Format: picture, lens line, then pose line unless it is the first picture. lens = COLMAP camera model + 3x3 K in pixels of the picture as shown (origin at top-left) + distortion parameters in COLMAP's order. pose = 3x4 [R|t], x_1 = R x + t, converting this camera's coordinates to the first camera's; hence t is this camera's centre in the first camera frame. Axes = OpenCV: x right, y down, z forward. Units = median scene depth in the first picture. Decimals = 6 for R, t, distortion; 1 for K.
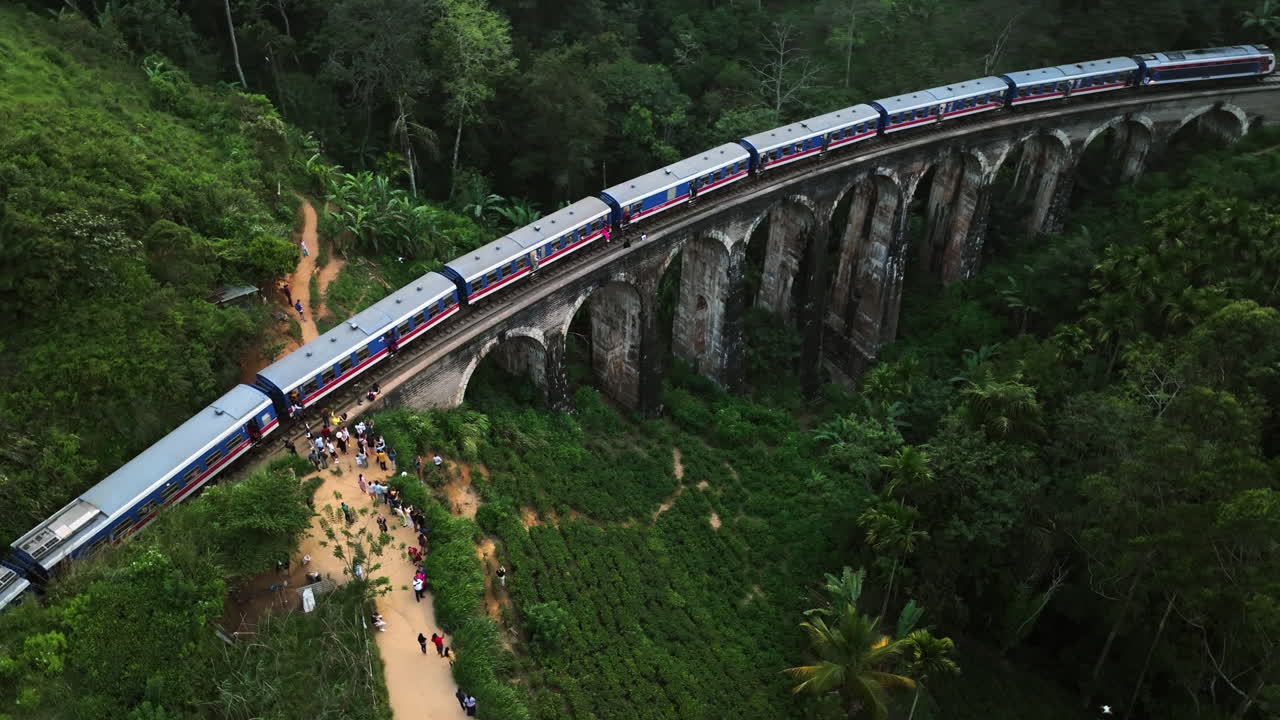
lens RADIAL K [[910.6, 0, 648.1], [0, 910.6, 352.8], [0, 0, 1]] dist [0.000846, 0.004201]
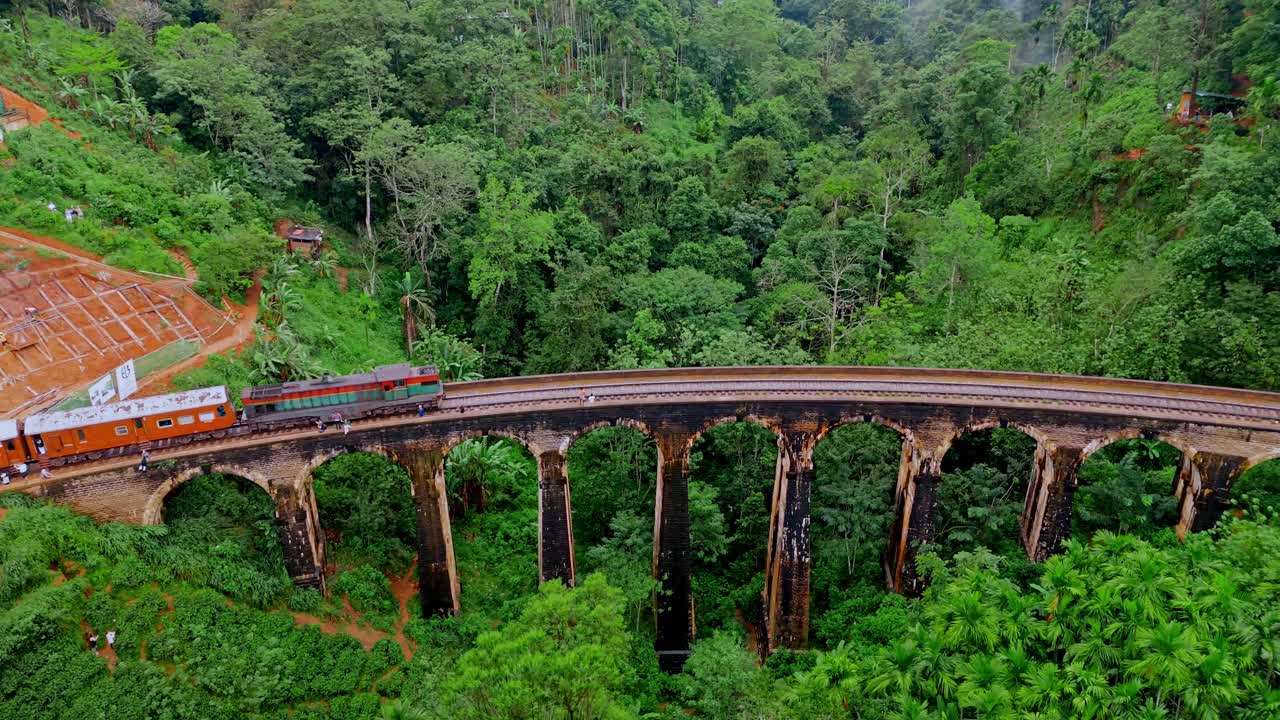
lens RADIAL K [[935.2, 0, 655.0], [0, 935.2, 362.6], [0, 0, 1]] dist [0.057185, -0.049777]
pose [[0.872075, 0.196534, -0.448173, 0.563556], [-0.292611, 0.943480, -0.155639, -0.086504], [0.392254, 0.266869, 0.880294, 0.175484]]
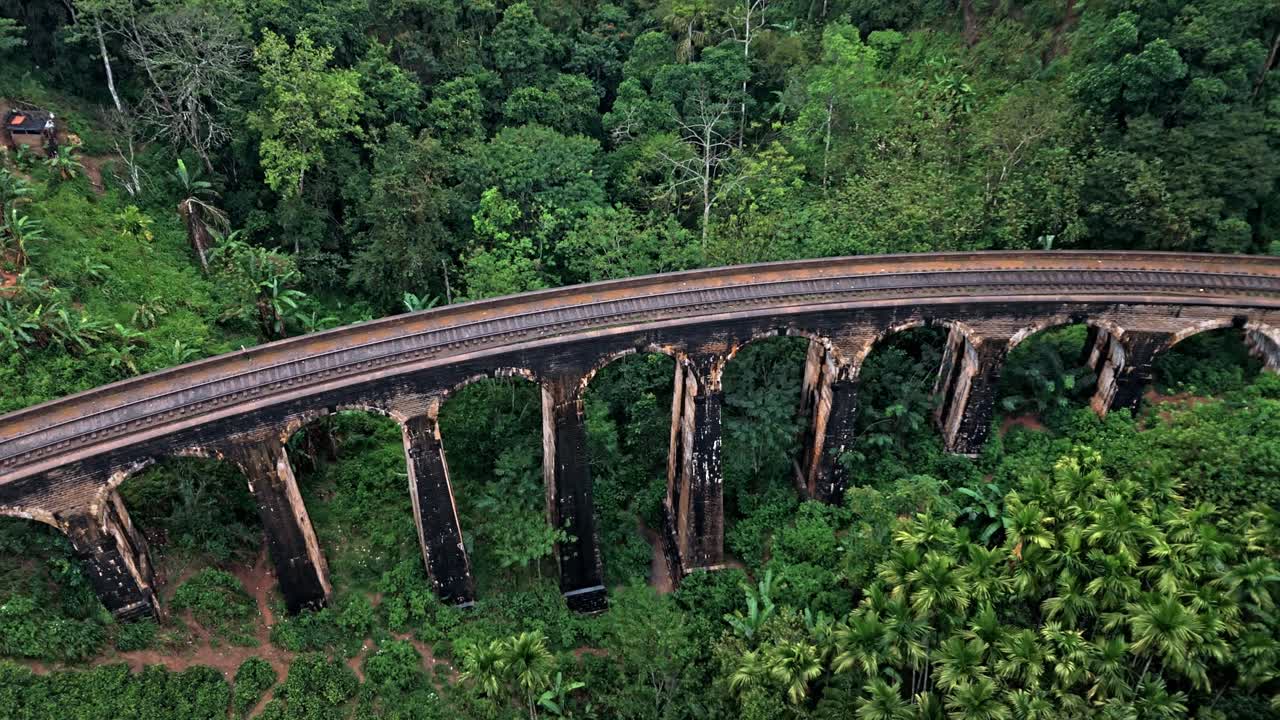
lens RADIAL K [[935.2, 0, 652.5], [0, 935.2, 359.9], [0, 0, 1]] dist [0.057185, -0.049777]
pose [[0.955489, 0.175156, -0.237406, 0.438047], [-0.175184, 0.984309, 0.021149, -0.207626], [0.237386, 0.021382, 0.971180, 0.268991]]
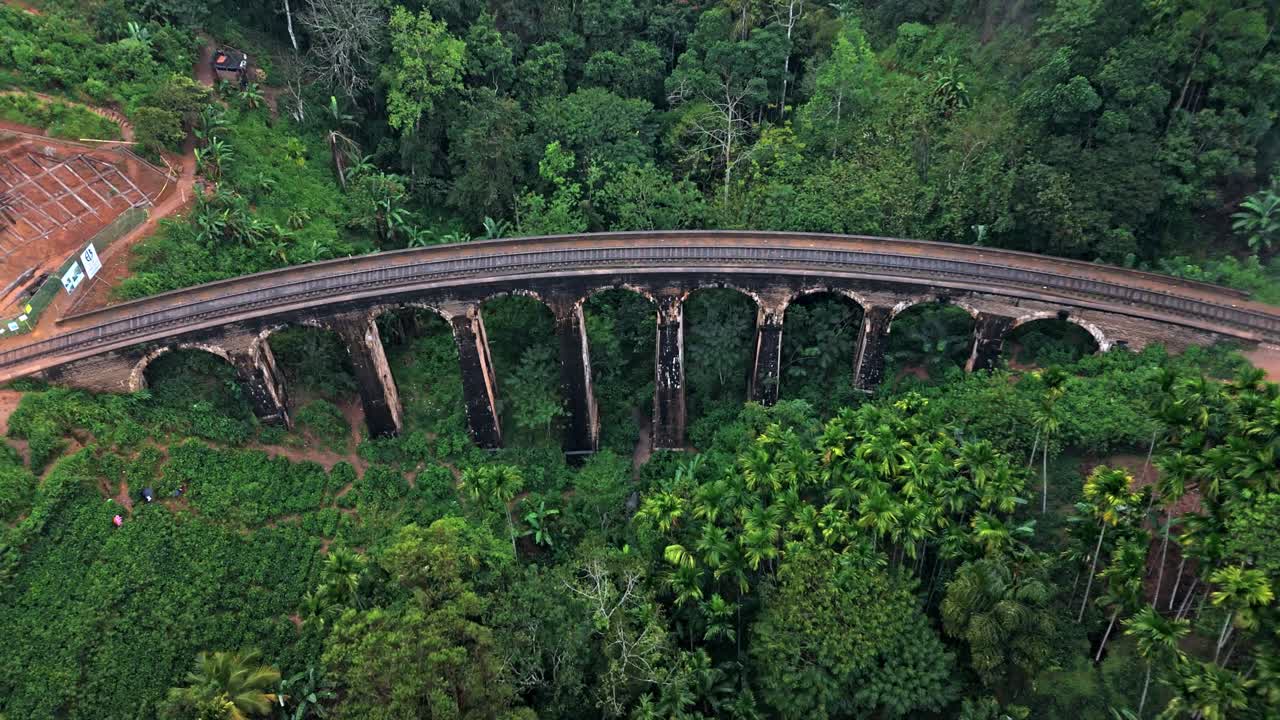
lens RADIAL K [[935.2, 0, 659.7], [0, 935.2, 355.9], [0, 0, 1]] dist [0.057185, -0.049777]
pose [[0.883826, 0.311547, -0.348985, 0.686874], [-0.273410, 0.949319, 0.155050, -0.301911], [0.379604, -0.041621, 0.924212, 0.034412]]
